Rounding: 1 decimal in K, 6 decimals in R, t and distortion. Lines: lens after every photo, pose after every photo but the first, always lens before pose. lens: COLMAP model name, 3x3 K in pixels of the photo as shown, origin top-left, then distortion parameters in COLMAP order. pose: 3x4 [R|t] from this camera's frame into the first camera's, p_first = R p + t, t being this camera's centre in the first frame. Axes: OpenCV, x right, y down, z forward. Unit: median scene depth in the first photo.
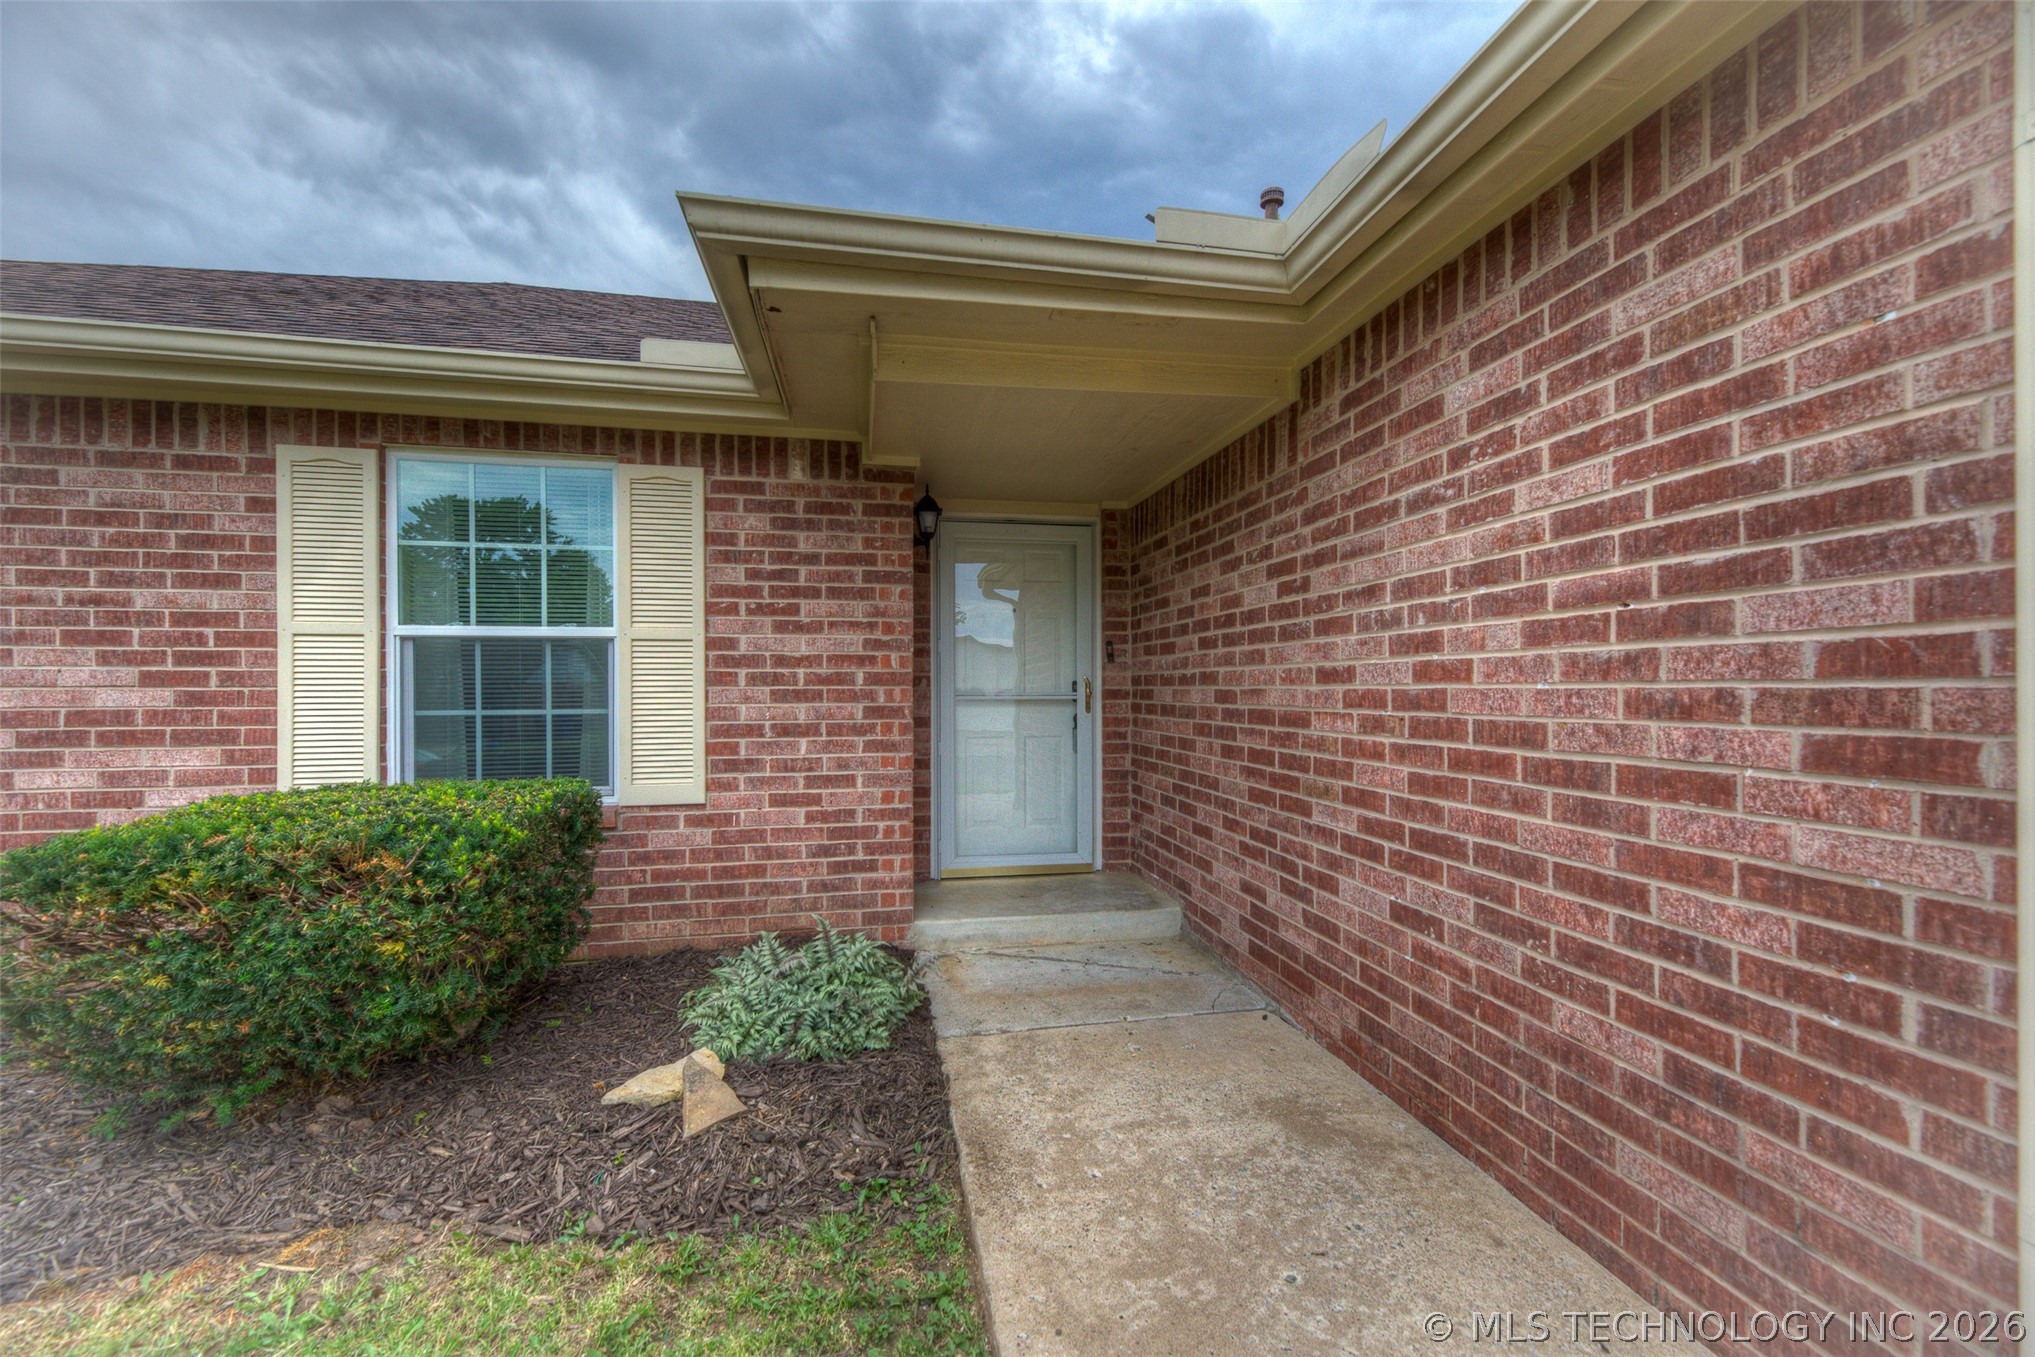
lens RADIAL K [[810.0, 0, 1000.1], [0, 810.0, 676.5], [0, 0, 1]] dist [0.011407, -0.002426]
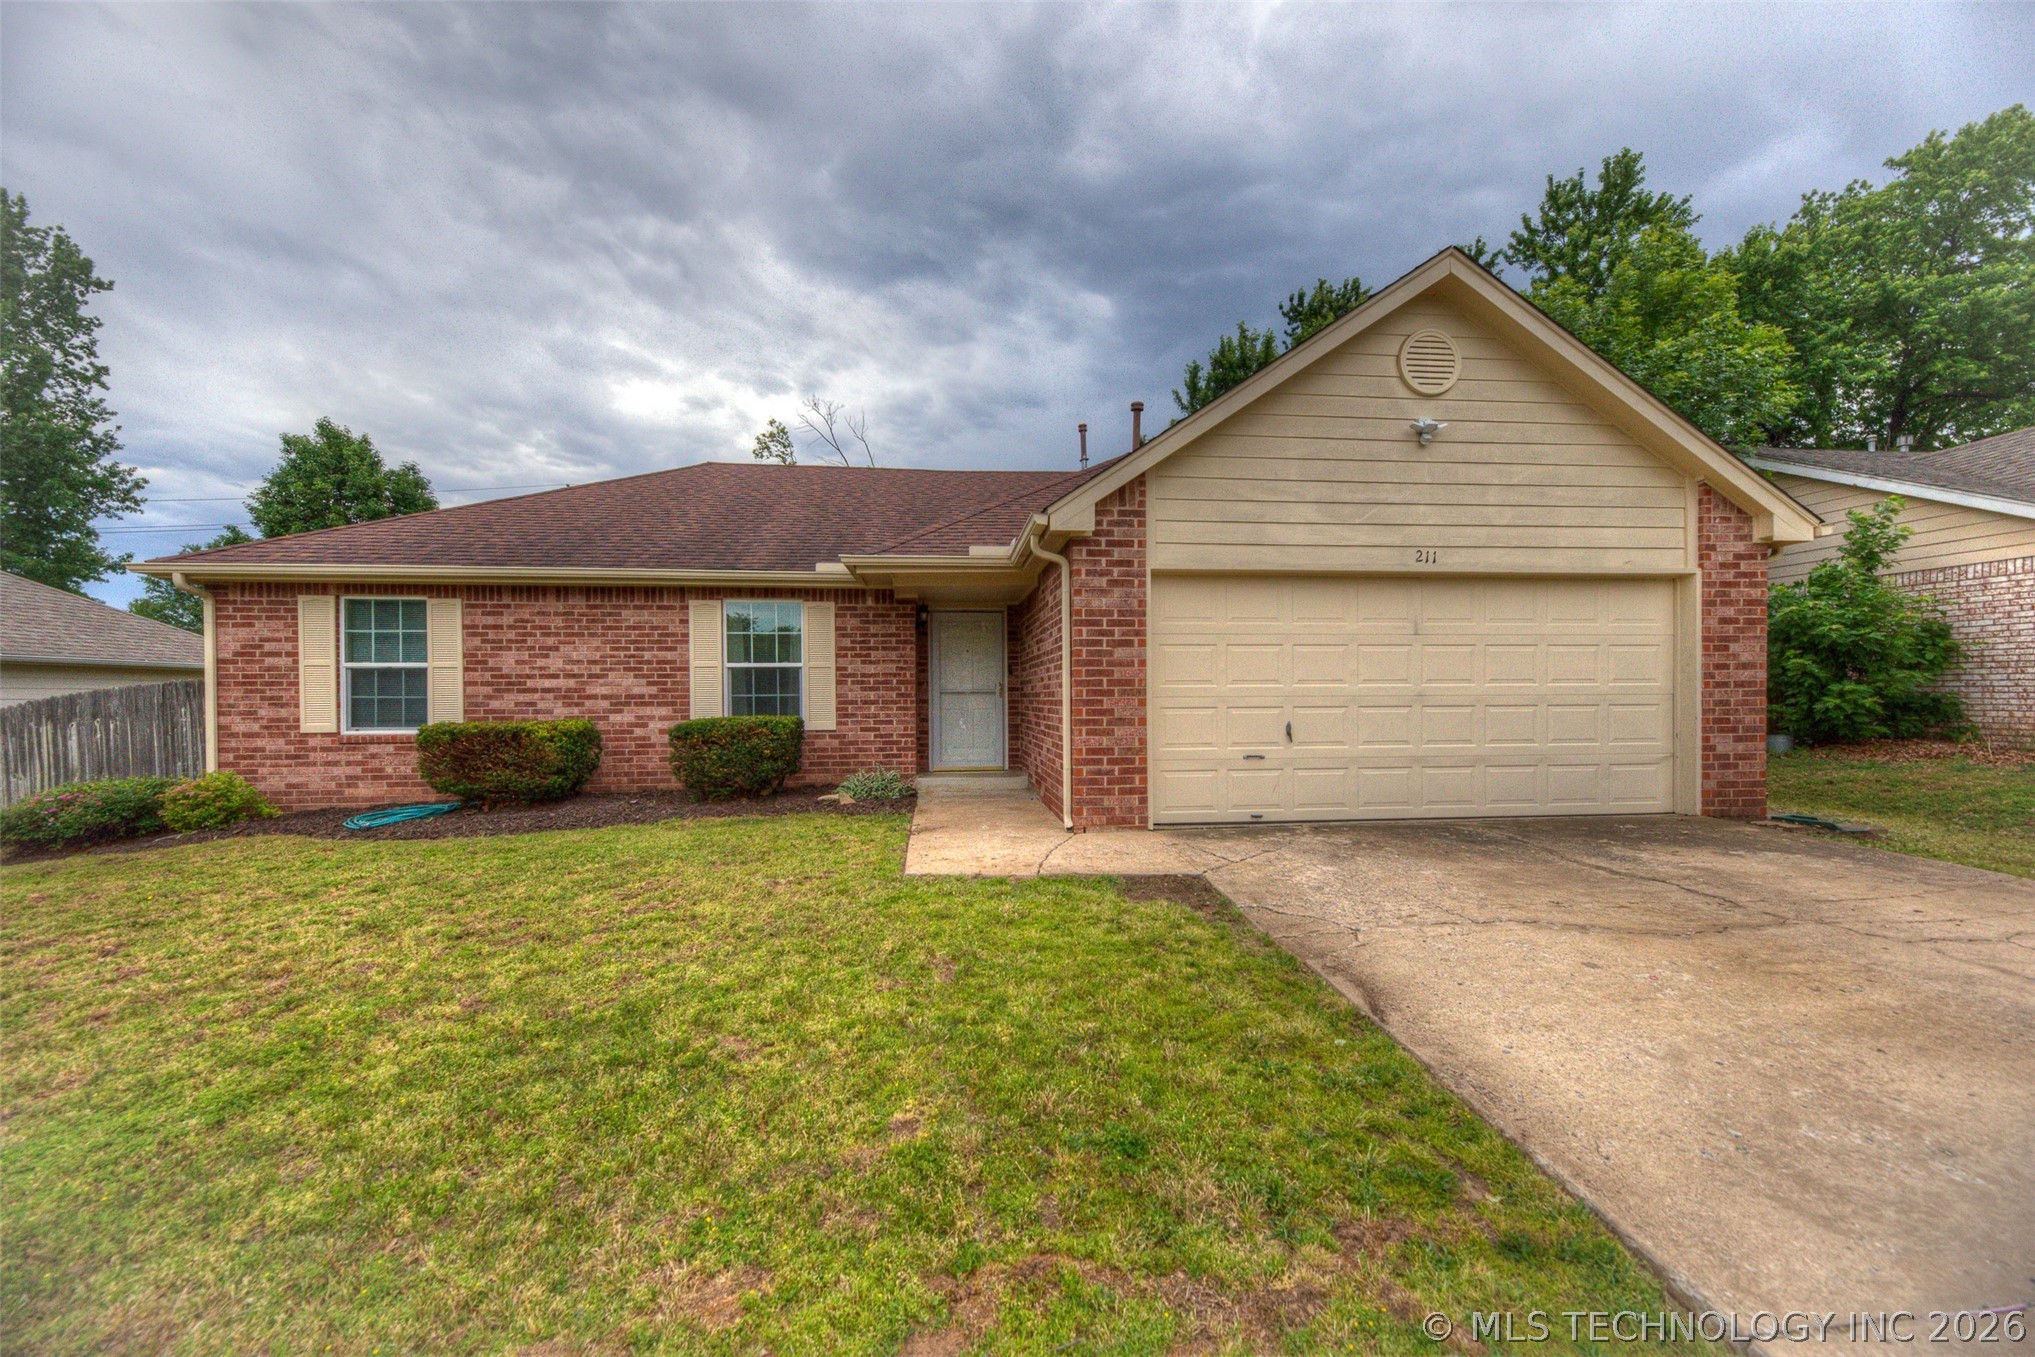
lens RADIAL K [[810.0, 0, 1036.5], [0, 810.0, 690.9], [0, 0, 1]] dist [0.011407, -0.002426]
pose [[0.992307, -0.004338, -0.123725, 0.601226], [0.005215, 0.999964, 0.006766, 0.015839], [0.123691, -0.007359, 0.992293, -1.510786]]
